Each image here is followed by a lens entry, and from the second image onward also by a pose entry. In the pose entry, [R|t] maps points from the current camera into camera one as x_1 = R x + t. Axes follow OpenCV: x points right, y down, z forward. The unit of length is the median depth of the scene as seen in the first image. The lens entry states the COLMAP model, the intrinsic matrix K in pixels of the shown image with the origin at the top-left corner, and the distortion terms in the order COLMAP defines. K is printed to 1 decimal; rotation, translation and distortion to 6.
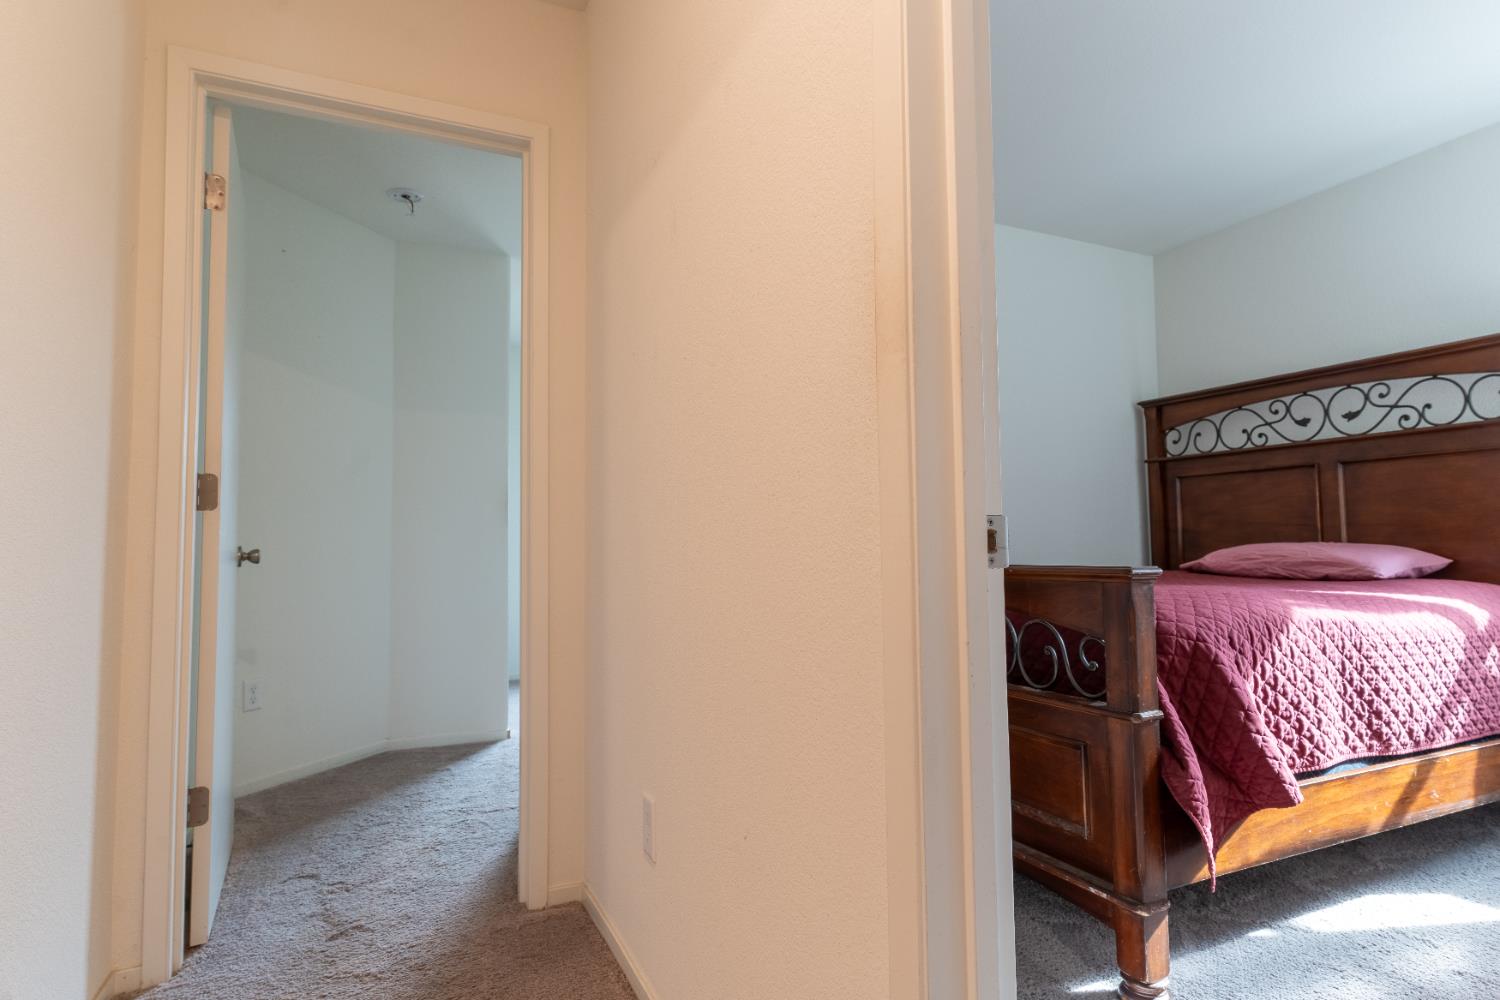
lens RADIAL K [[797.5, 0, 746.0], [0, 797.5, 499.5], [0, 0, 1]] dist [0.000102, 0.002180]
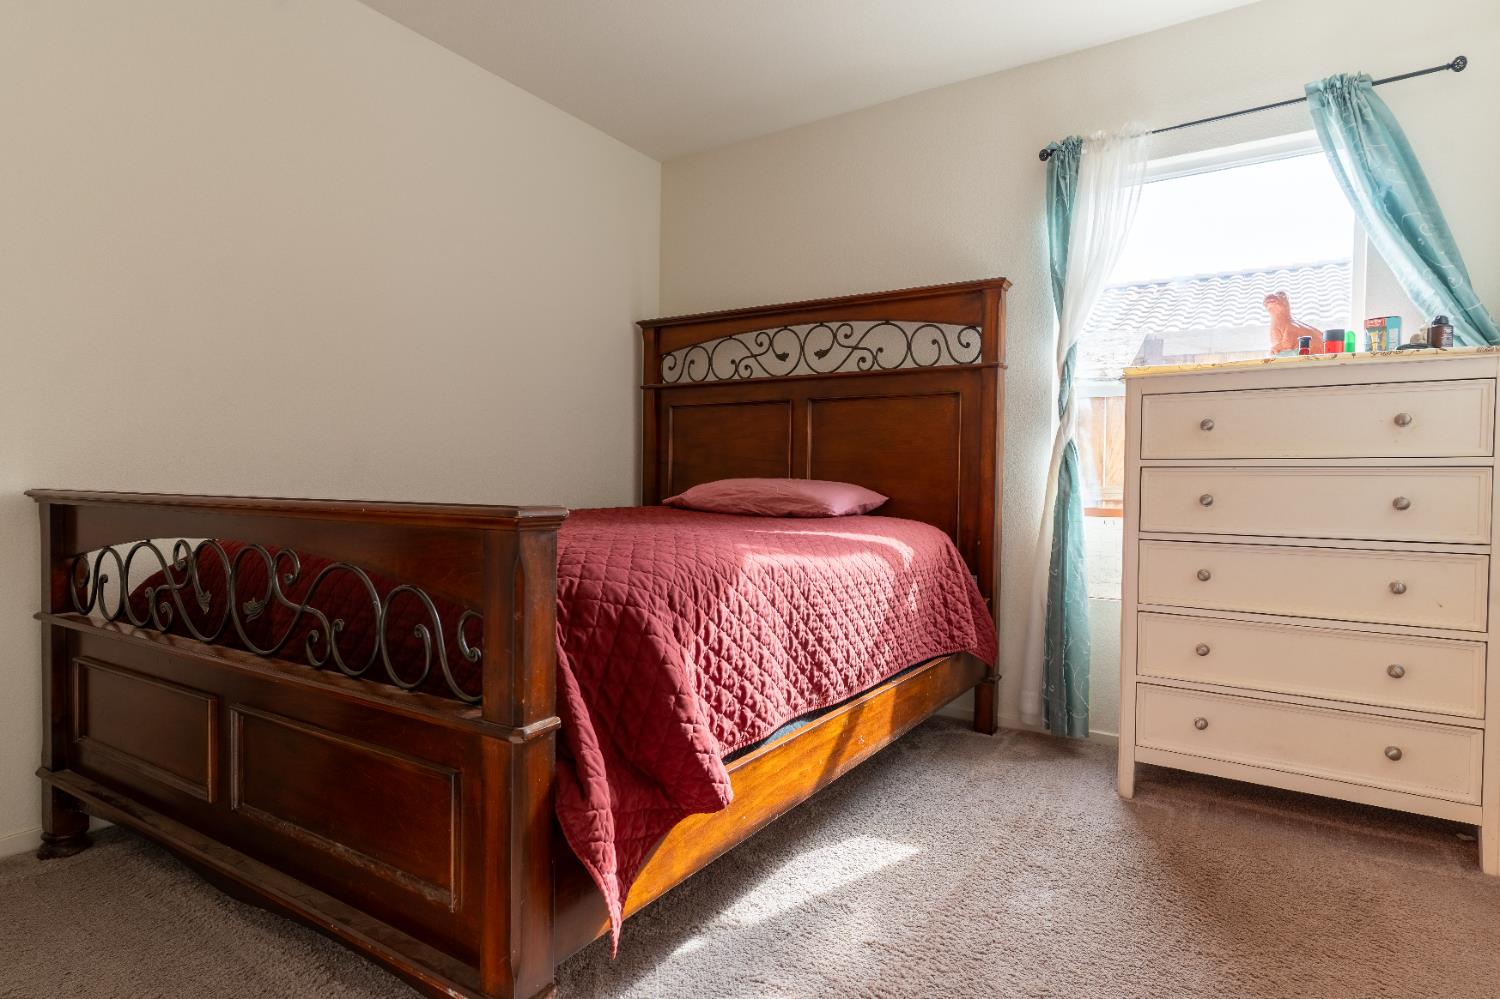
lens RADIAL K [[797.5, 0, 753.8], [0, 797.5, 498.7], [0, 0, 1]] dist [0.000102, 0.002180]
pose [[0.845835, 0.009893, 0.533353, 0.243655], [-0.055558, 0.996024, 0.069633, 0.019001], [-0.530544, -0.088530, 0.843022, 0.291859]]
